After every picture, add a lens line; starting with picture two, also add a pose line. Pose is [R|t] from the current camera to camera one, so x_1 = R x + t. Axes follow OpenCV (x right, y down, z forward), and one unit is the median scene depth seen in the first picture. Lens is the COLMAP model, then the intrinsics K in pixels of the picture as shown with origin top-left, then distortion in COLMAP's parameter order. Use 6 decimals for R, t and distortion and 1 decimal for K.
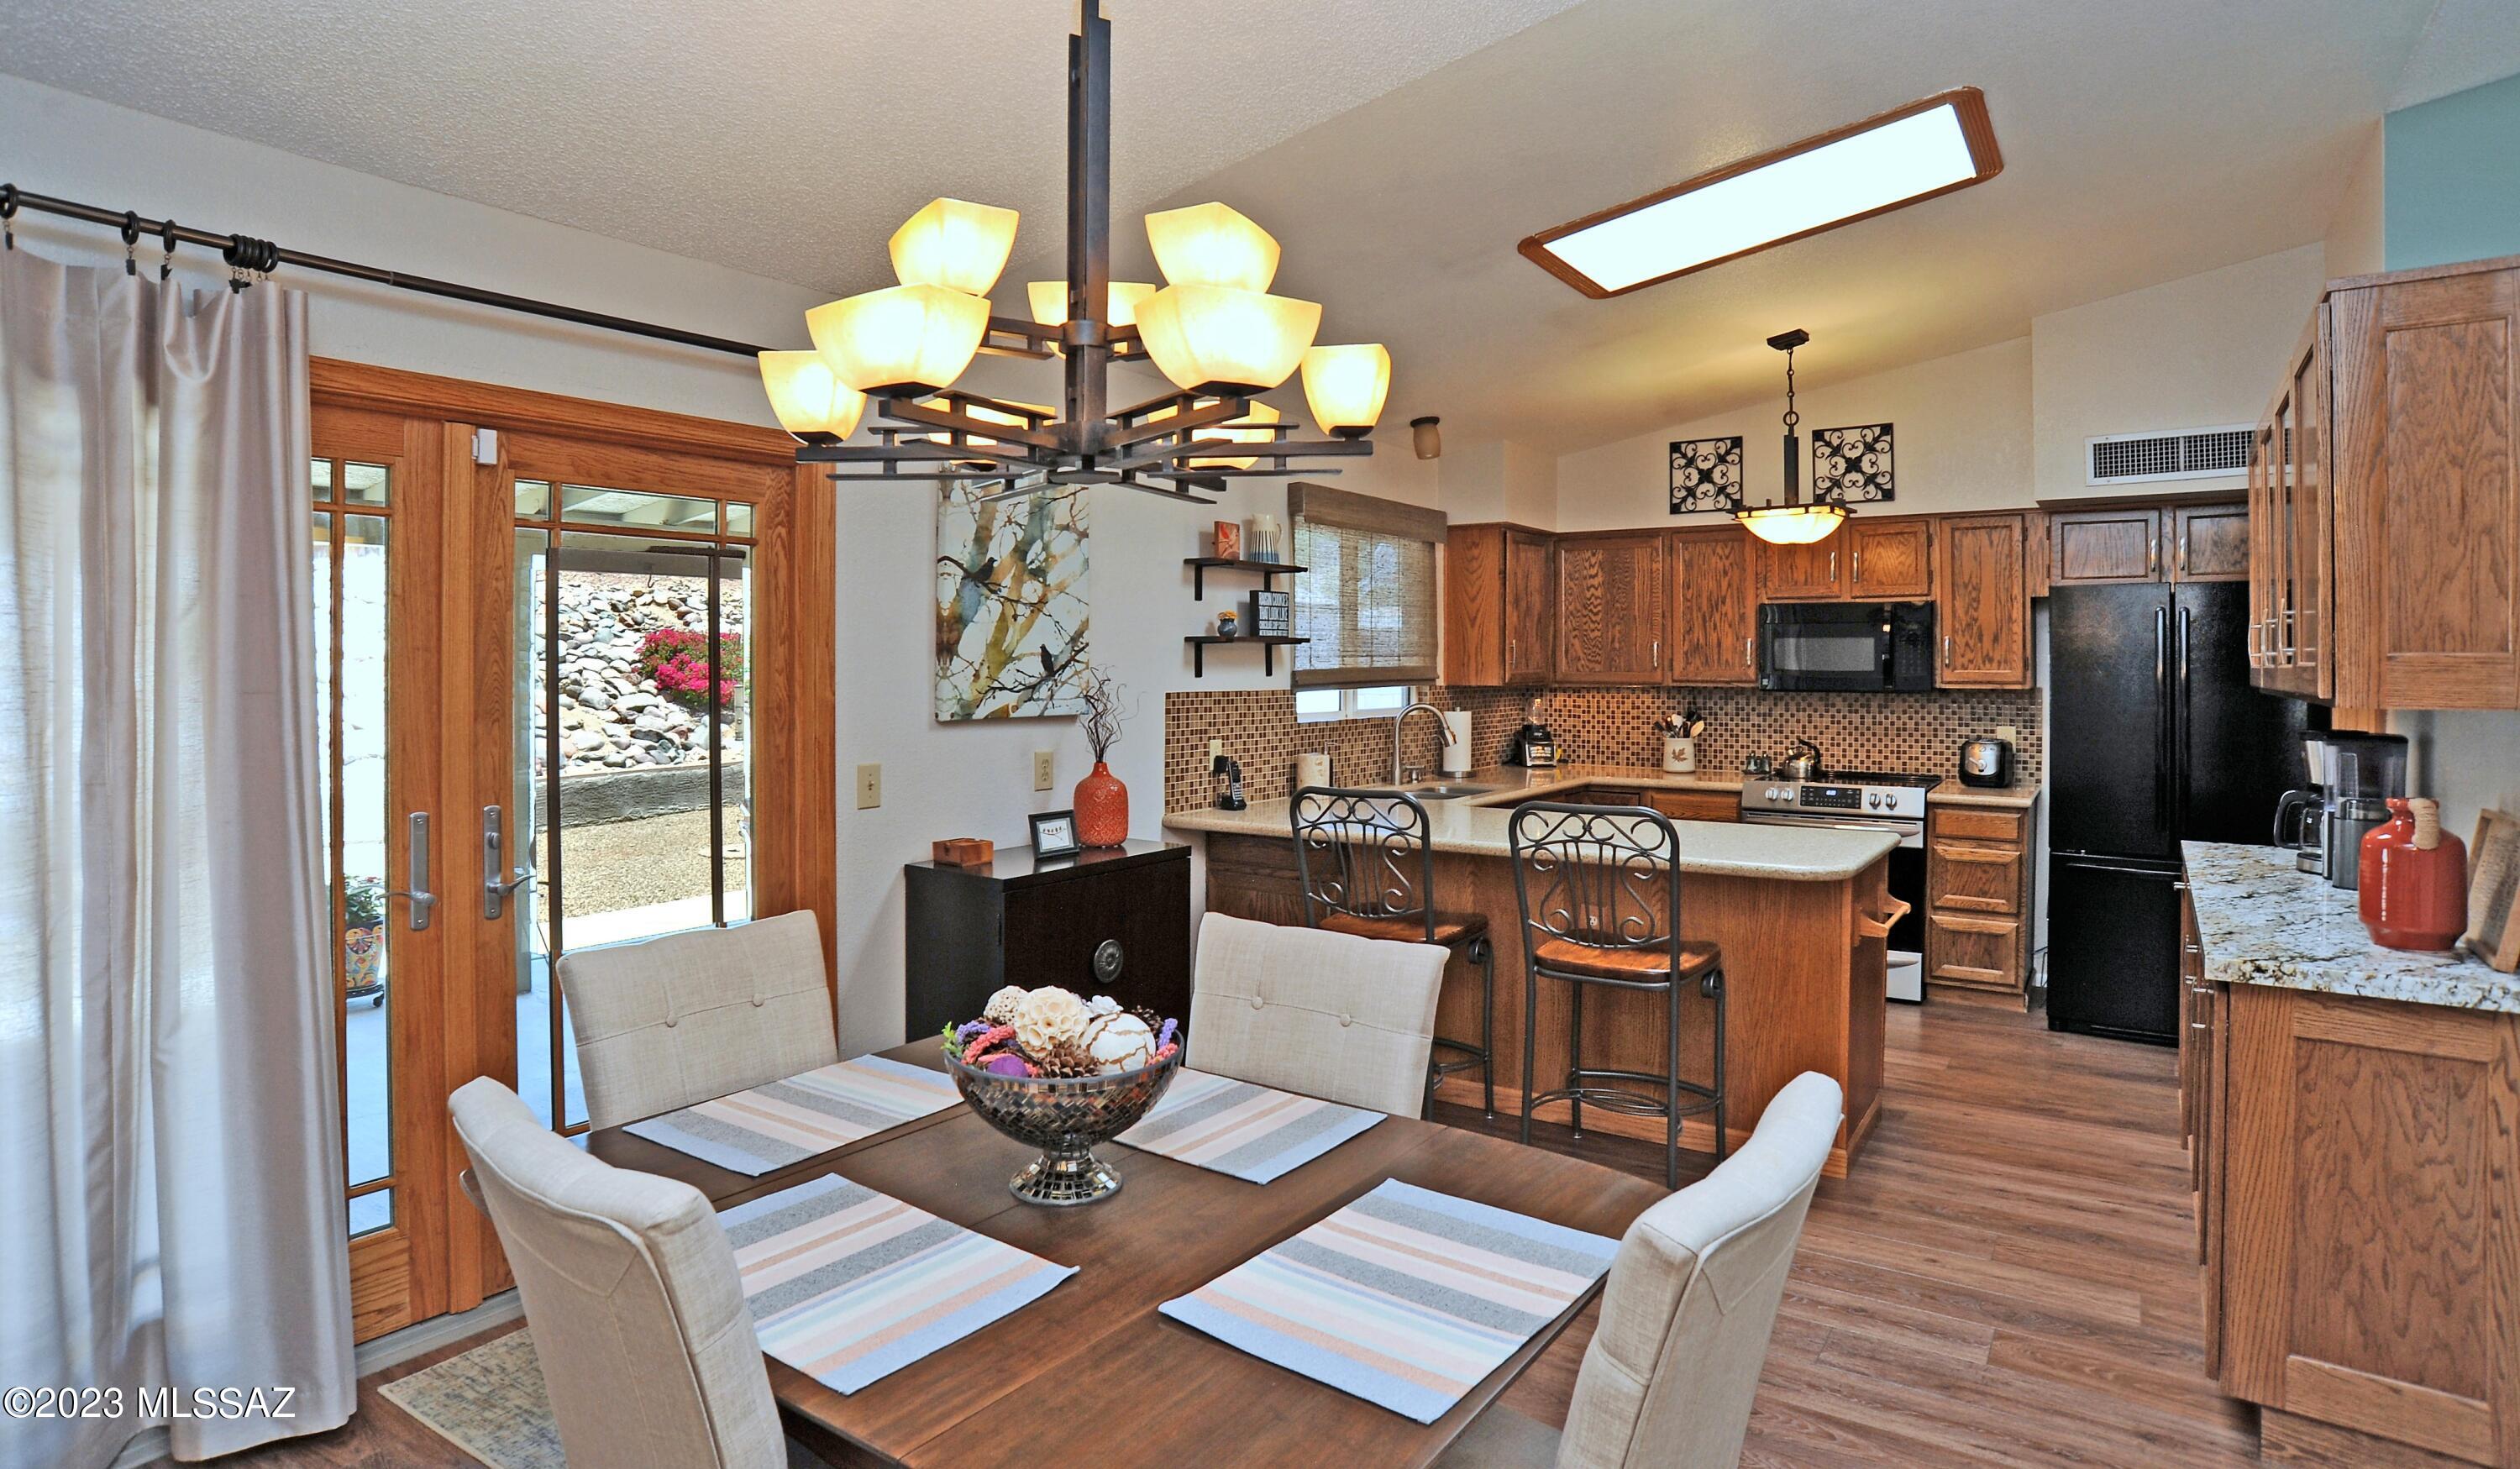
lens RADIAL K [[1313.6, 0, 1319.3], [0, 1313.6, 661.0], [0, 0, 1]] dist [0.000331, 0.000062]
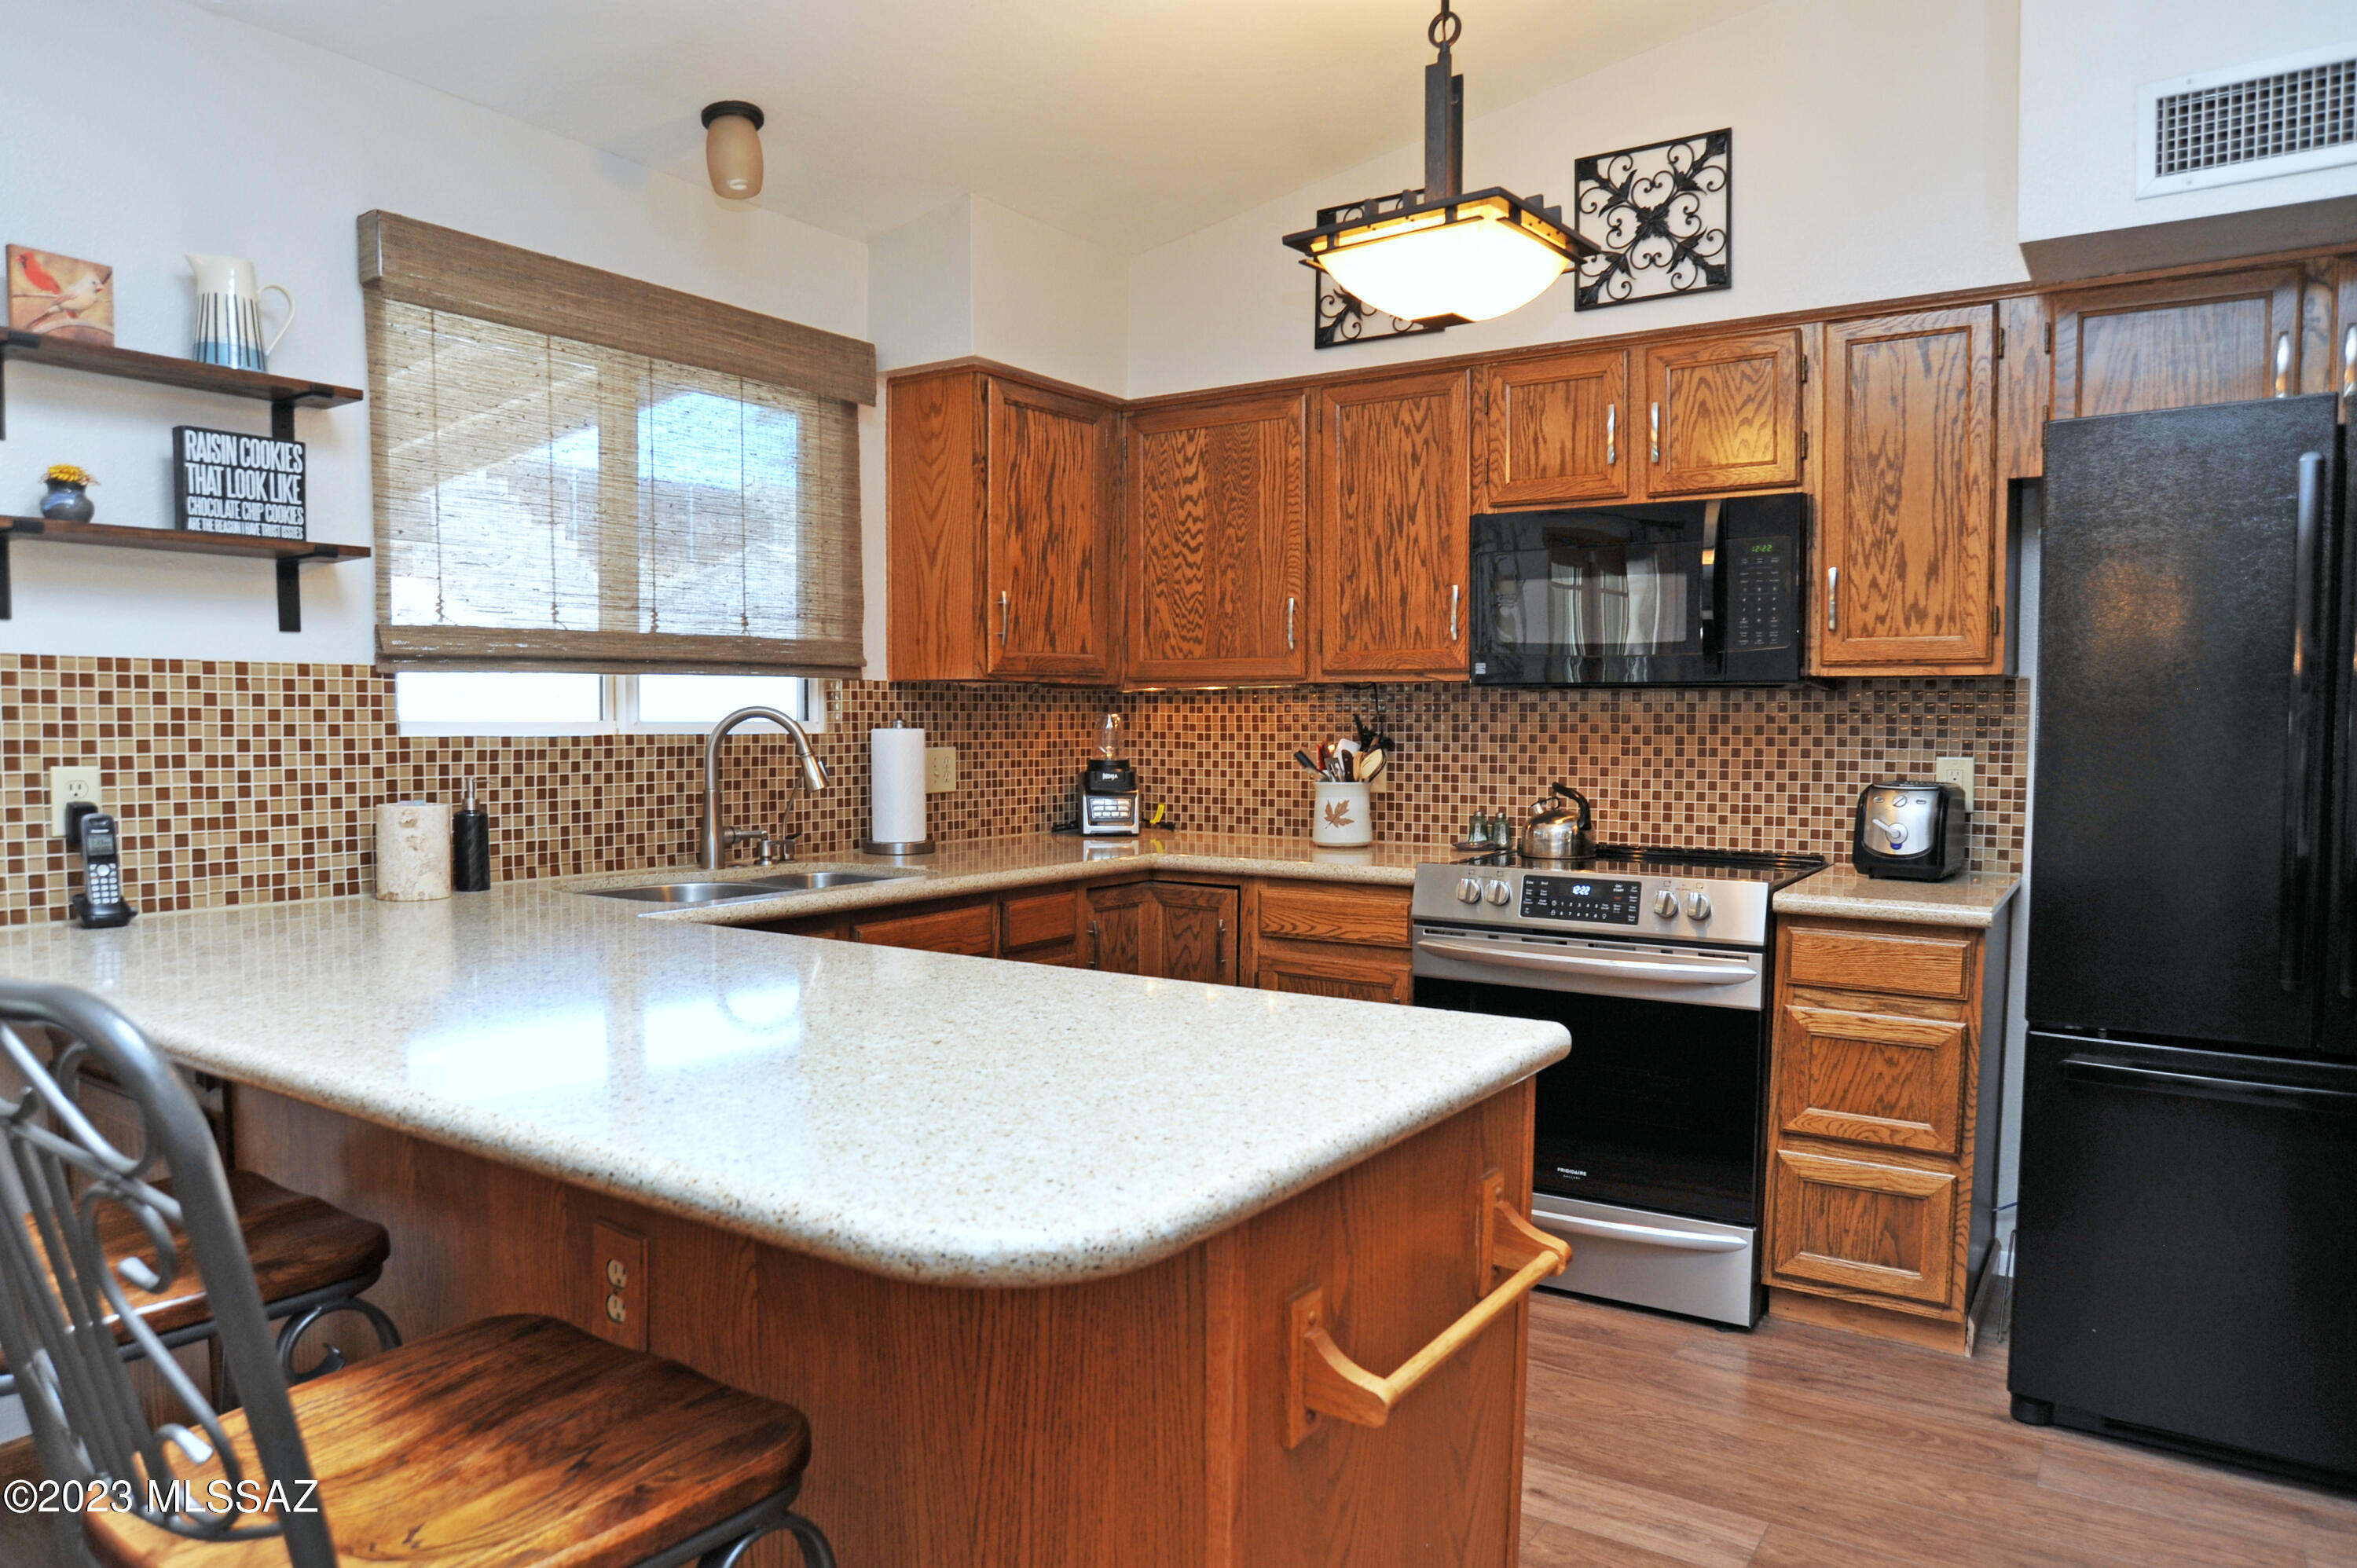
lens RADIAL K [[1518.8, 0, 1178.5], [0, 1518.8, 784.0], [0, 0, 1]] dist [-0.011263, 0.000942]
pose [[0.999338, 0.003397, -0.036209, 0.253858], [-0.001798, 0.999025, 0.044107, 0.035758], [0.036324, -0.044013, 0.998370, 0.425222]]
